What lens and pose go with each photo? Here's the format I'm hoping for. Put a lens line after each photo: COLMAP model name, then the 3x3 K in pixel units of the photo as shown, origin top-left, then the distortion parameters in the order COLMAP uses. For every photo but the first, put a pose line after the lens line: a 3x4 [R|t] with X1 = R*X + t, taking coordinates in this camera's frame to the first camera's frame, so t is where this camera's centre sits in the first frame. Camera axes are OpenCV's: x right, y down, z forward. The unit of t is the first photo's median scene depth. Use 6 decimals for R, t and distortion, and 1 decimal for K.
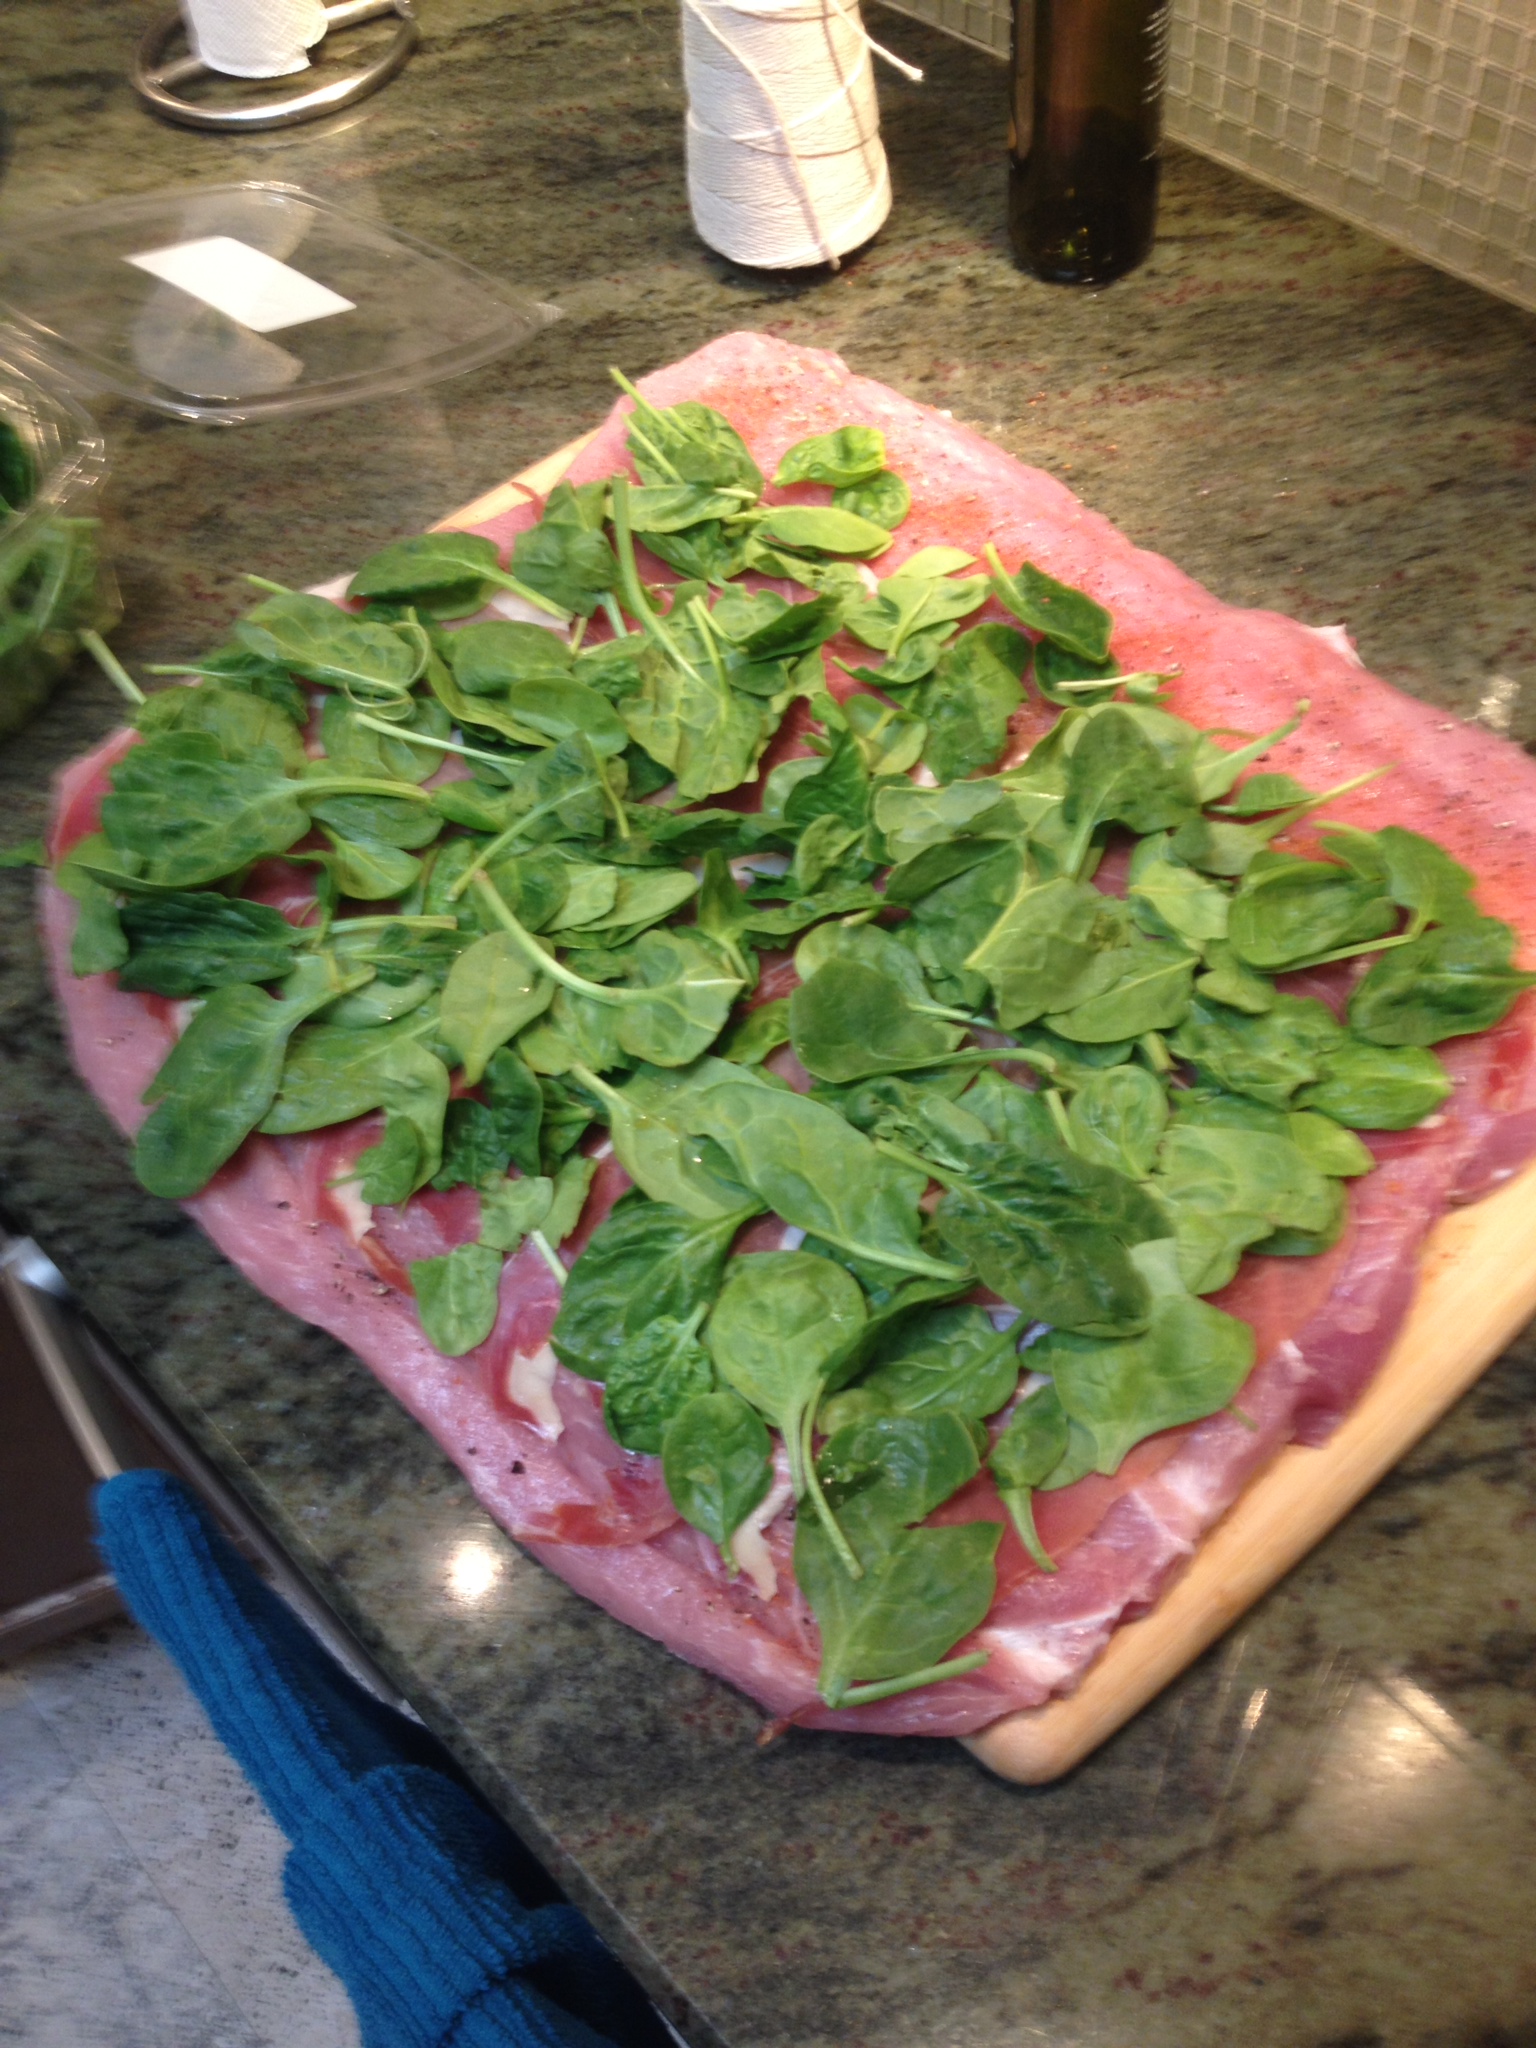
lens RADIAL K [[1995.5, 0, 768.0], [0, 1995.5, 1024.0], [0, 0, 1]] dist [0.001131, -0.219078]
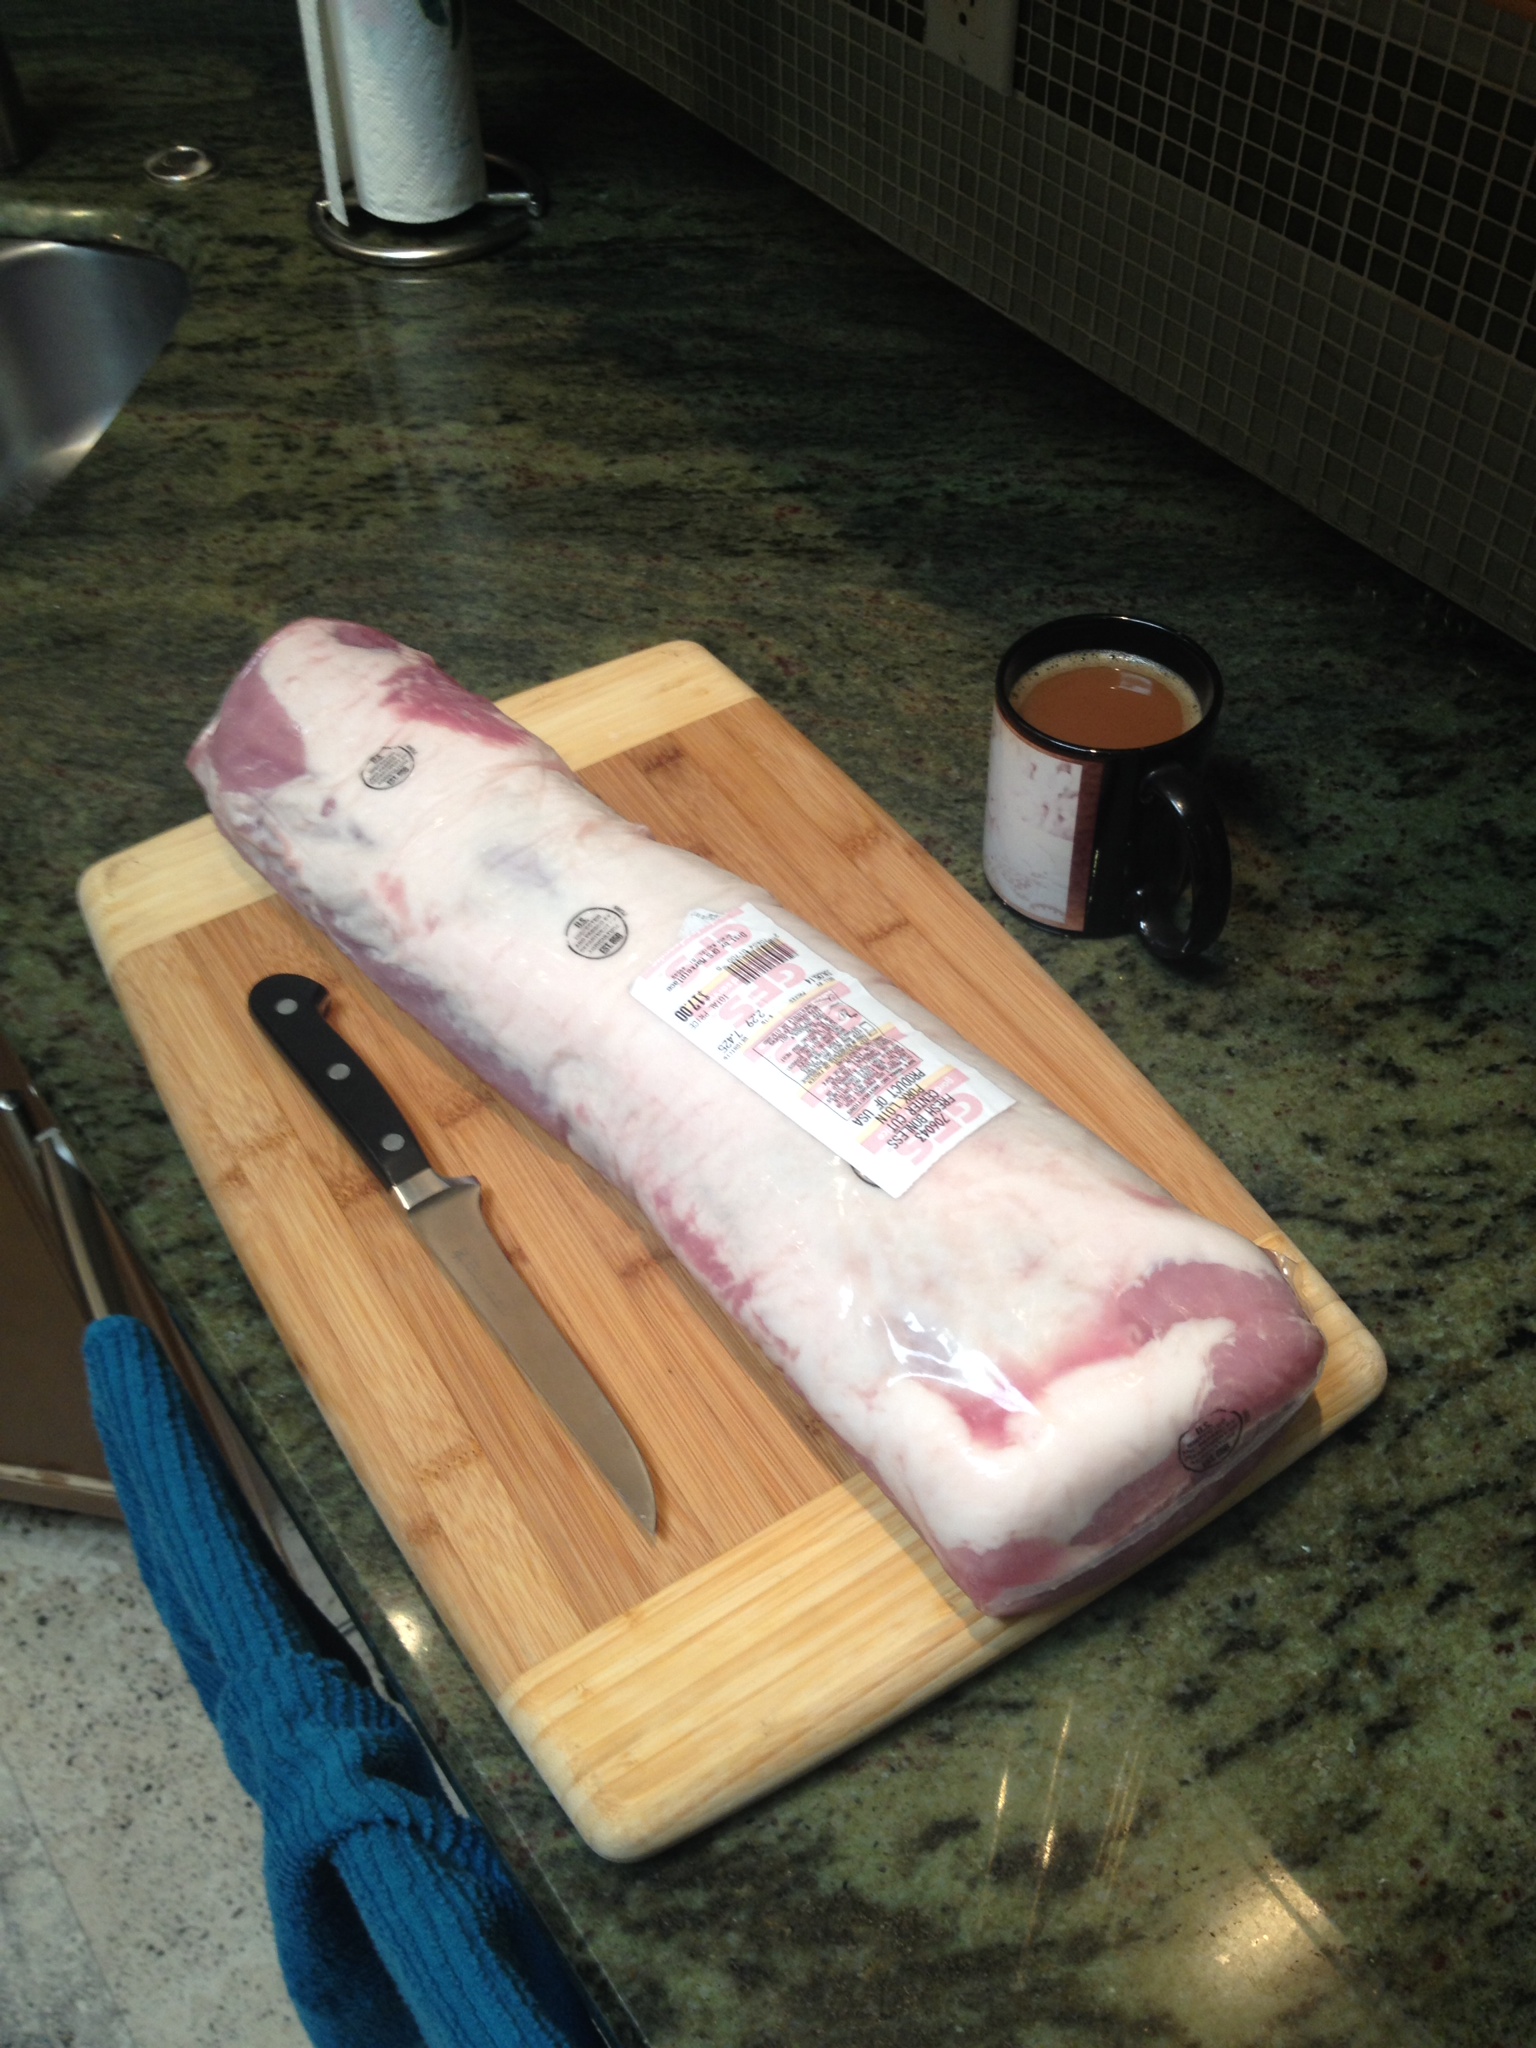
lens RADIAL K [[1995.5, 0, 768.0], [0, 1995.5, 1024.0], [0, 0, 1]] dist [0.001131, -0.219078]
pose [[0.988970, 0.144019, -0.034584, 0.080445], [-0.147022, 0.982843, -0.111377, 0.096016], [0.017950, 0.115233, 0.993176, -0.175154]]
